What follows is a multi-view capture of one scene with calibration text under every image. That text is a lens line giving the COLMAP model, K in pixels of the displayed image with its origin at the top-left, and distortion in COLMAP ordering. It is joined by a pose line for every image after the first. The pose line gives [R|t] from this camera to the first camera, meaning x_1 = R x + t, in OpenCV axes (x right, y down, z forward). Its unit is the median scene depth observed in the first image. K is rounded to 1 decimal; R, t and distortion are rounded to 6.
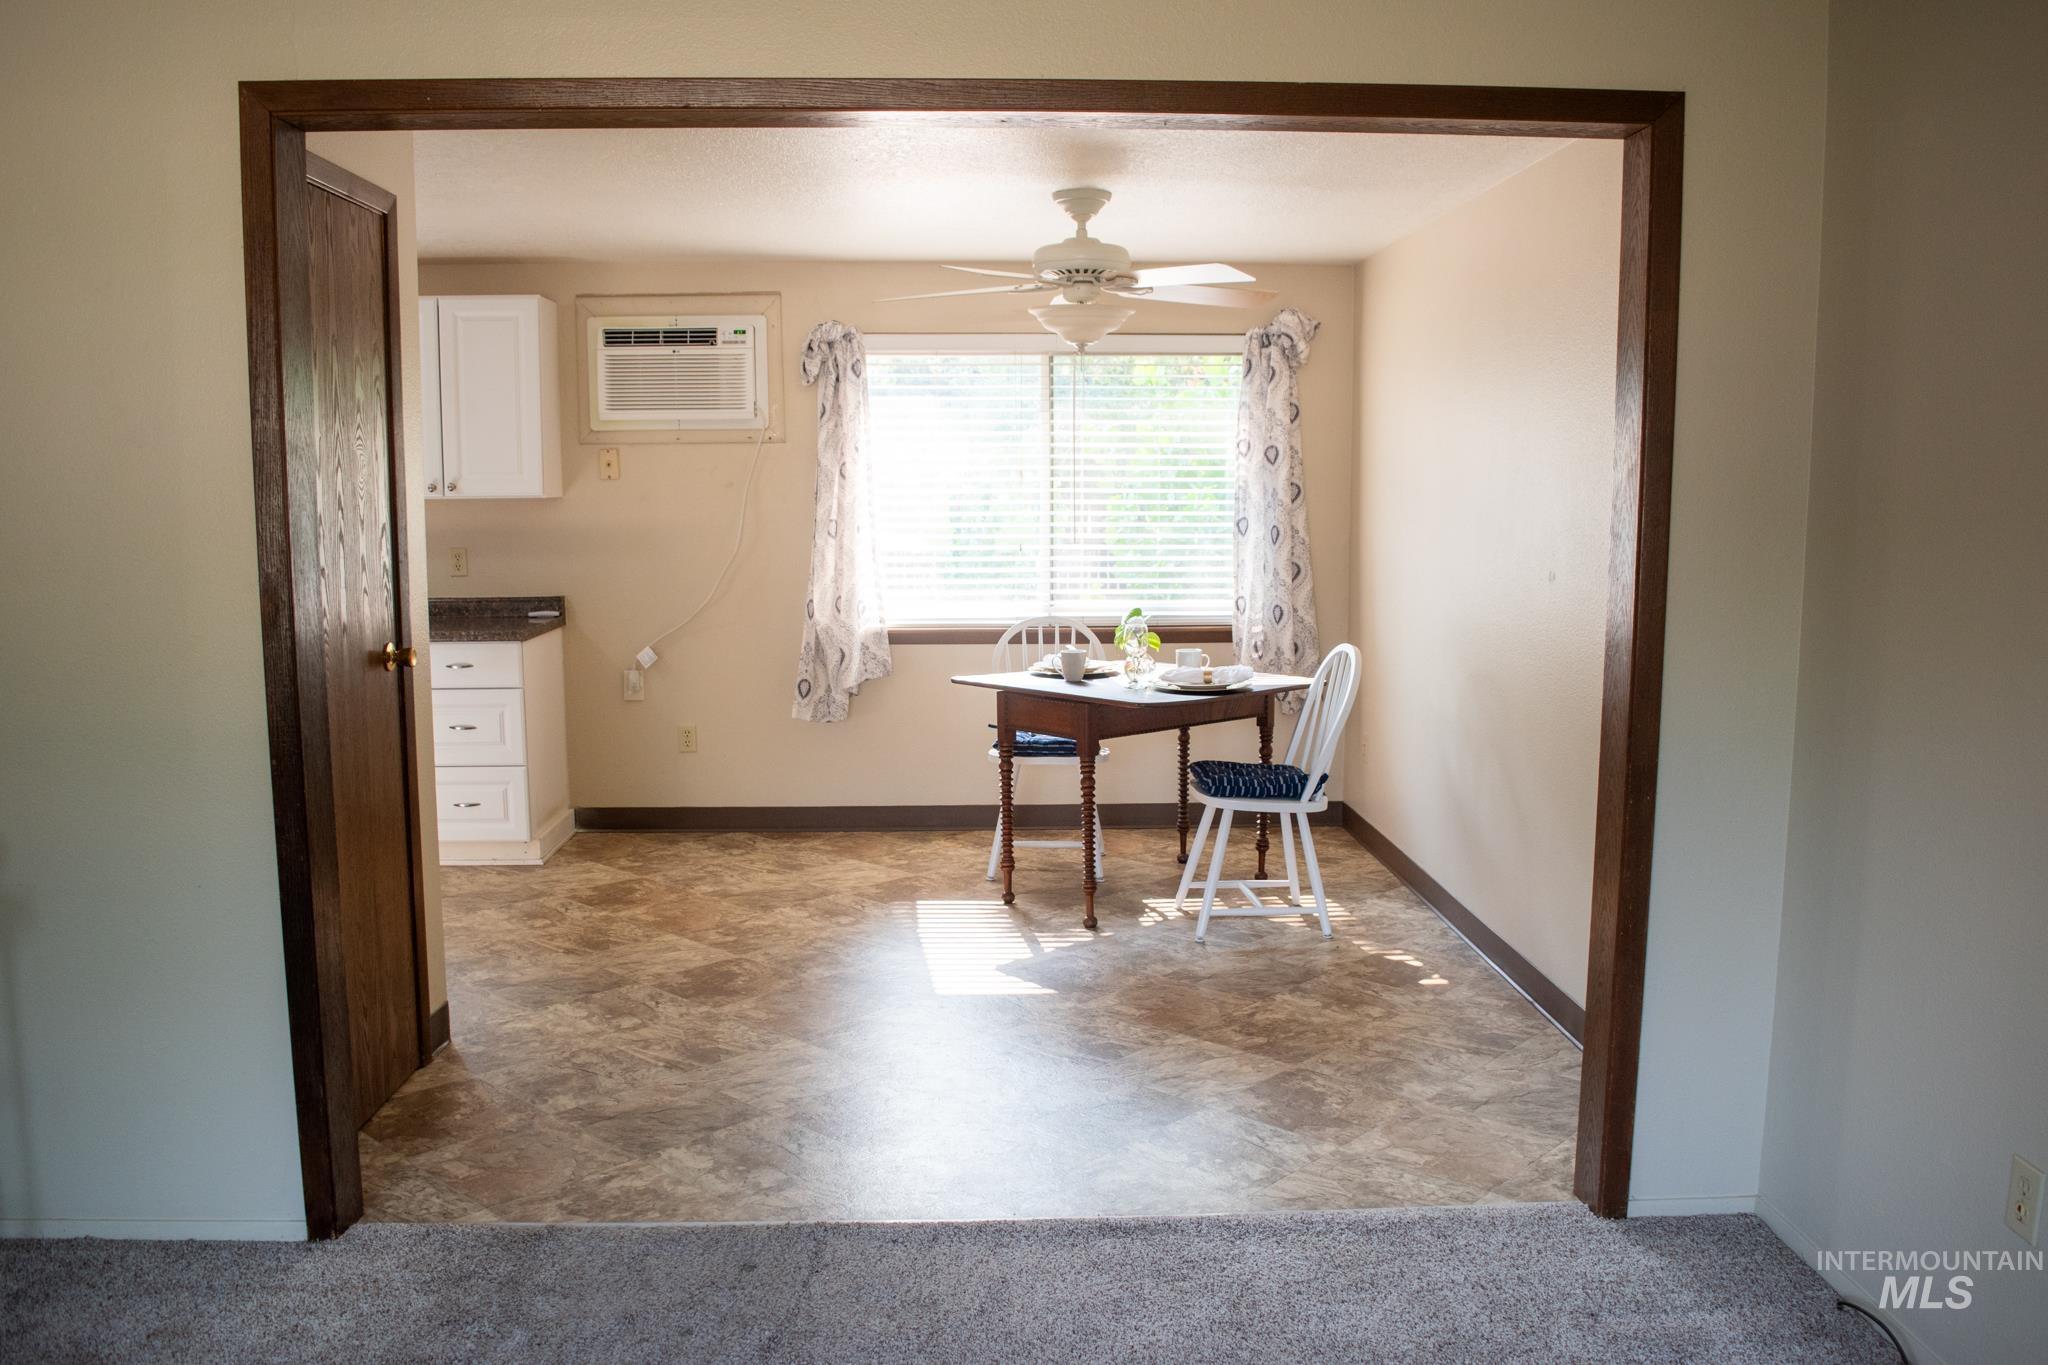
lens RADIAL K [[1626.5, 0, 1032.3], [0, 1626.5, 678.3], [0, 0, 1]] dist [-0.091375, 0.008113]
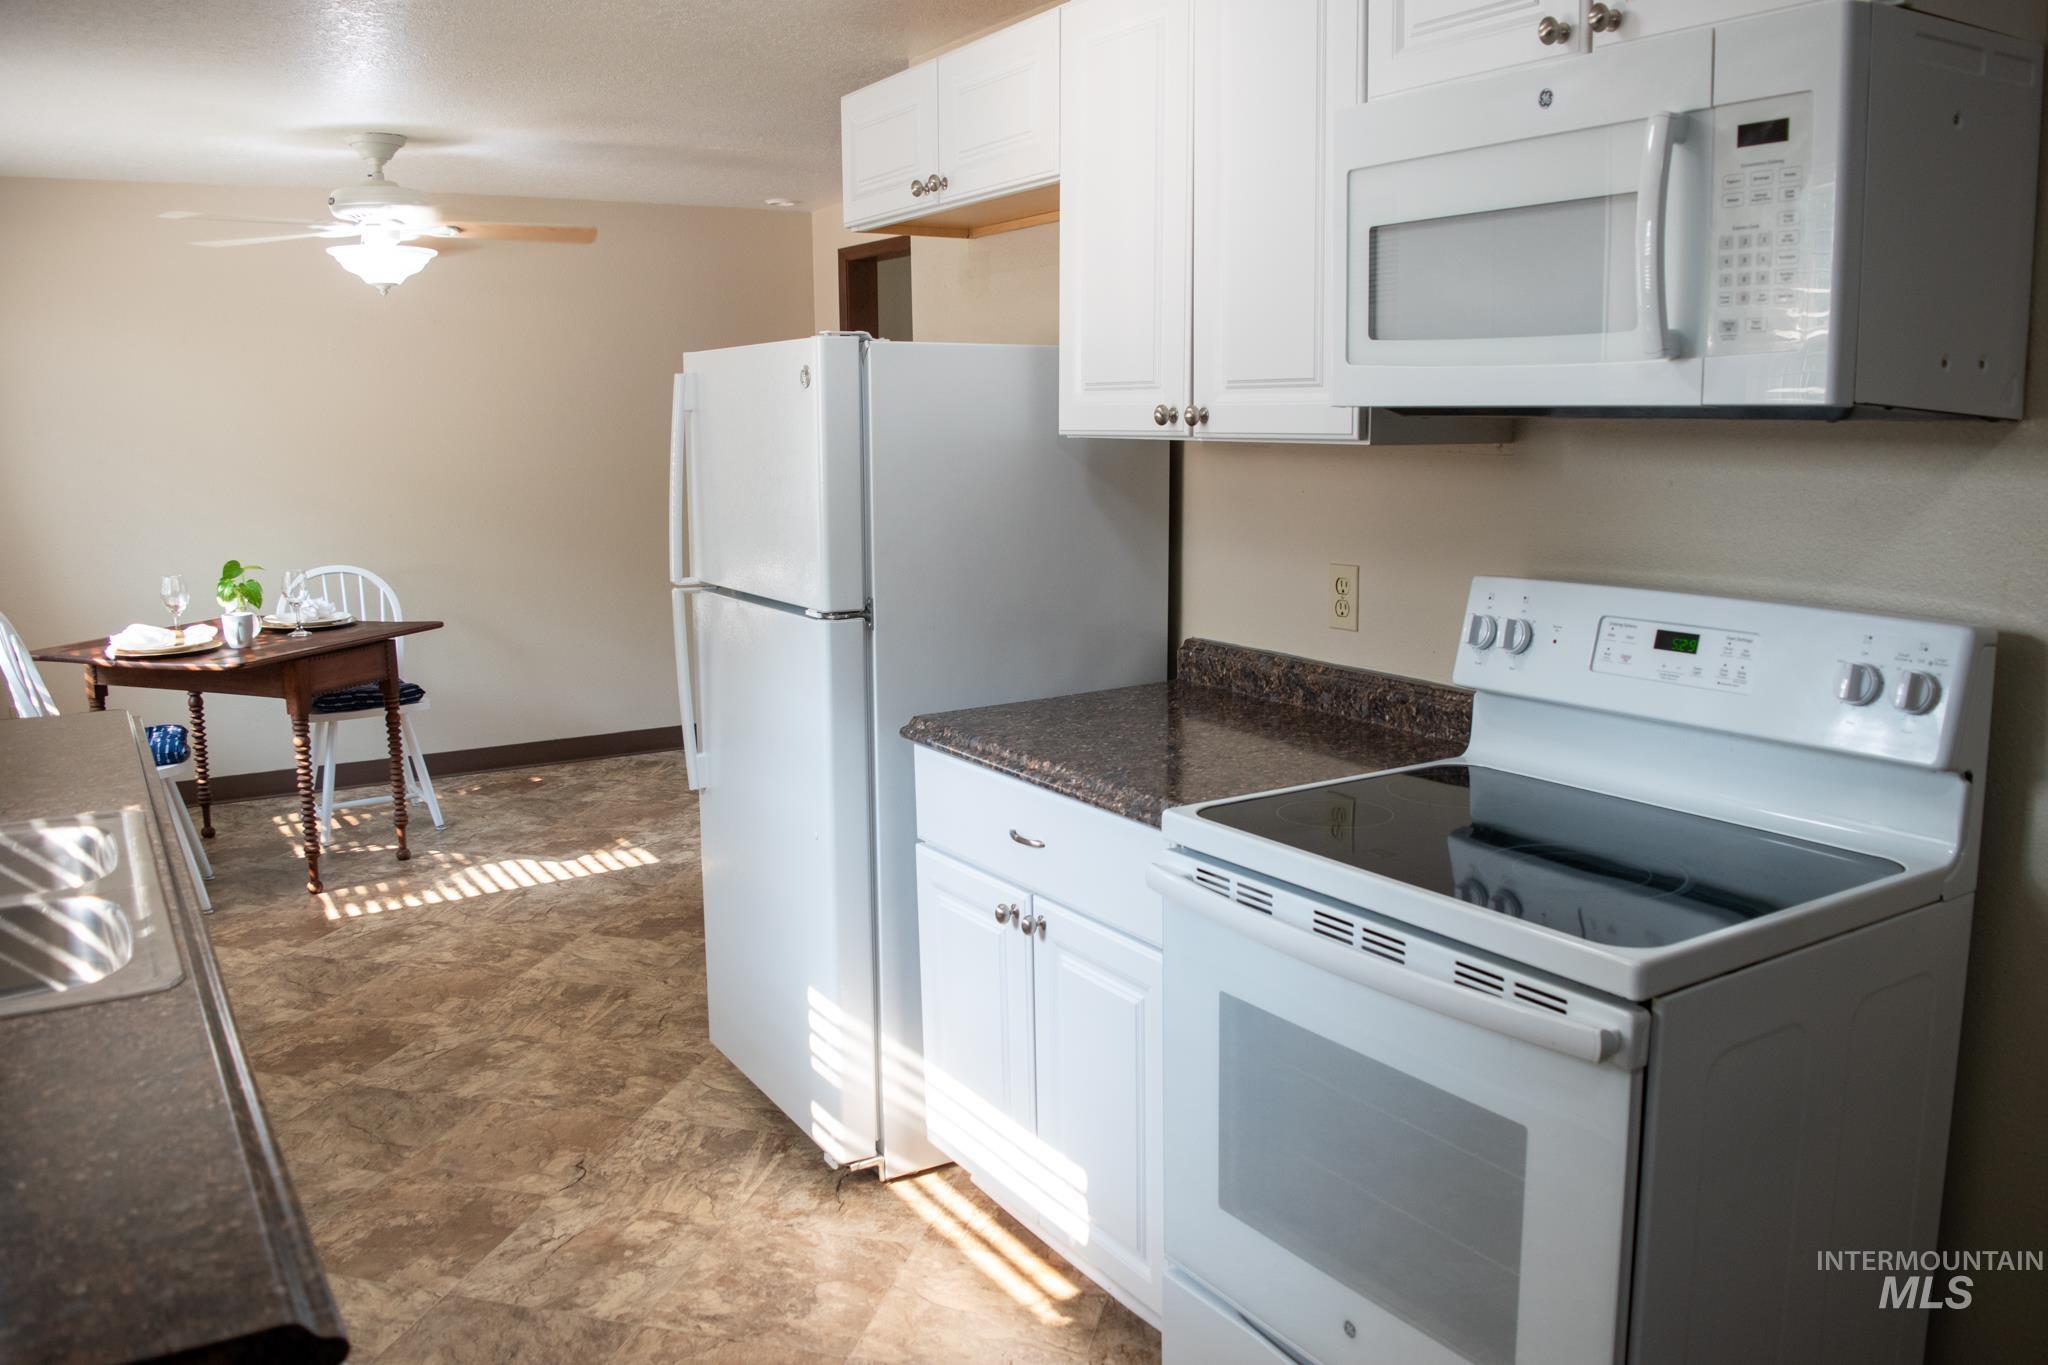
lens RADIAL K [[1611.0, 0, 1034.7], [0, 1611.0, 682.8], [0, 0, 1]] dist [-0.095261, 0.022940]
pose [[-0.494233, -0.138647, 0.858202, -0.828292], [0.116218, 0.967801, 0.223282, -0.107830], [-0.861526, 0.210092, -0.462206, 0.909015]]
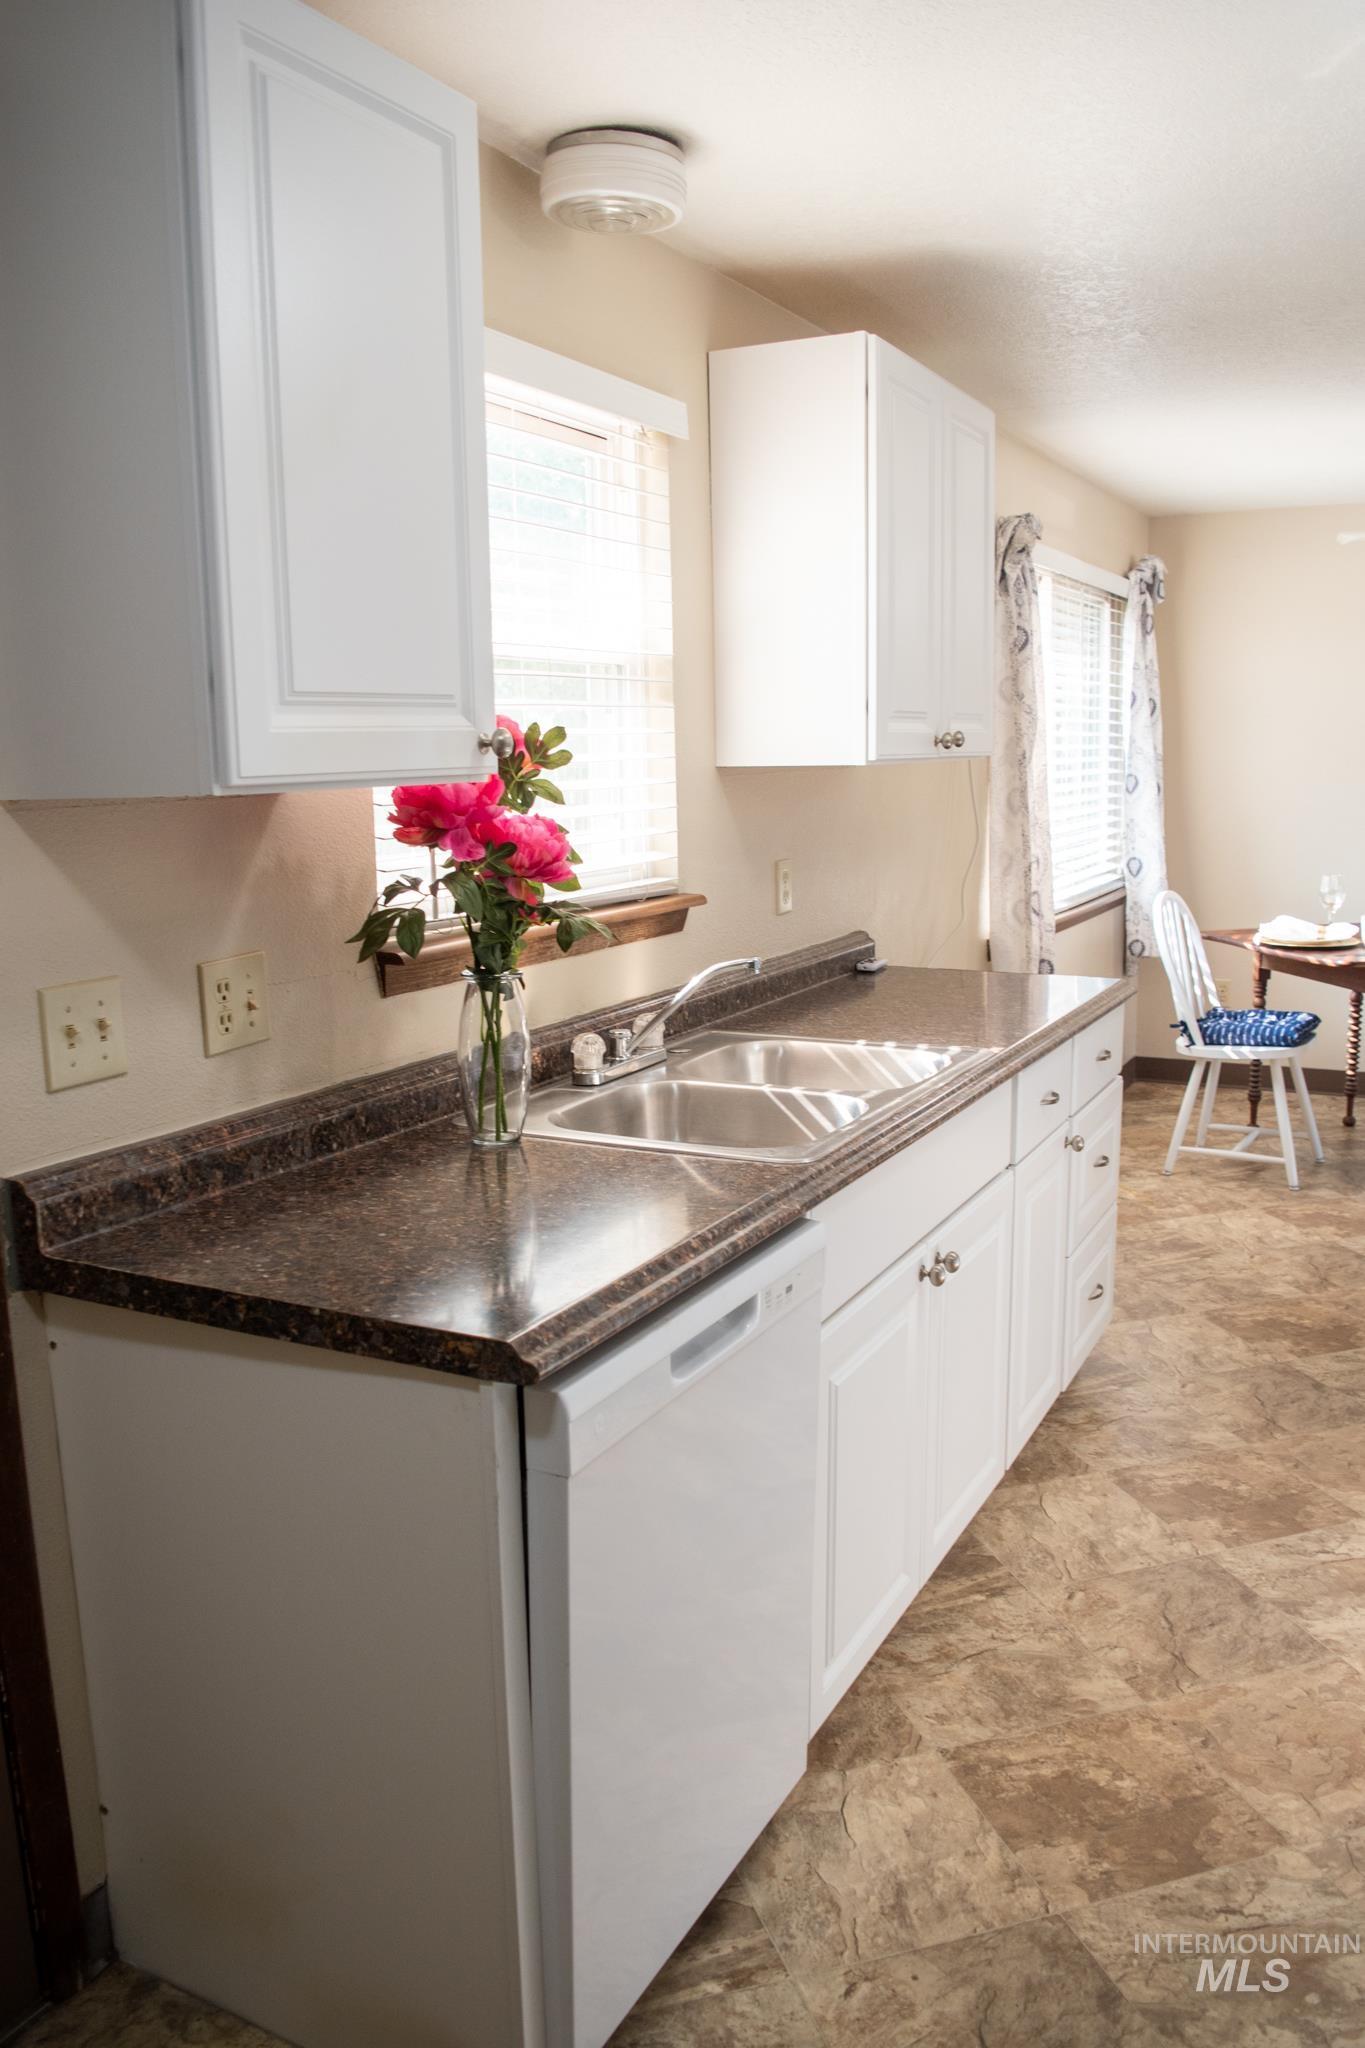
lens RADIAL K [[1626.5, 0, 678.4], [0, 1626.5, 1037.1], [0, 0, 1]] dist [-0.091375, 0.008113]
pose [[0.494996, -0.161054, 0.853839, -0.850661], [0.126598, 0.985553, 0.112505, -0.089856], [-0.859623, 0.052405, 0.508234, 0.778506]]
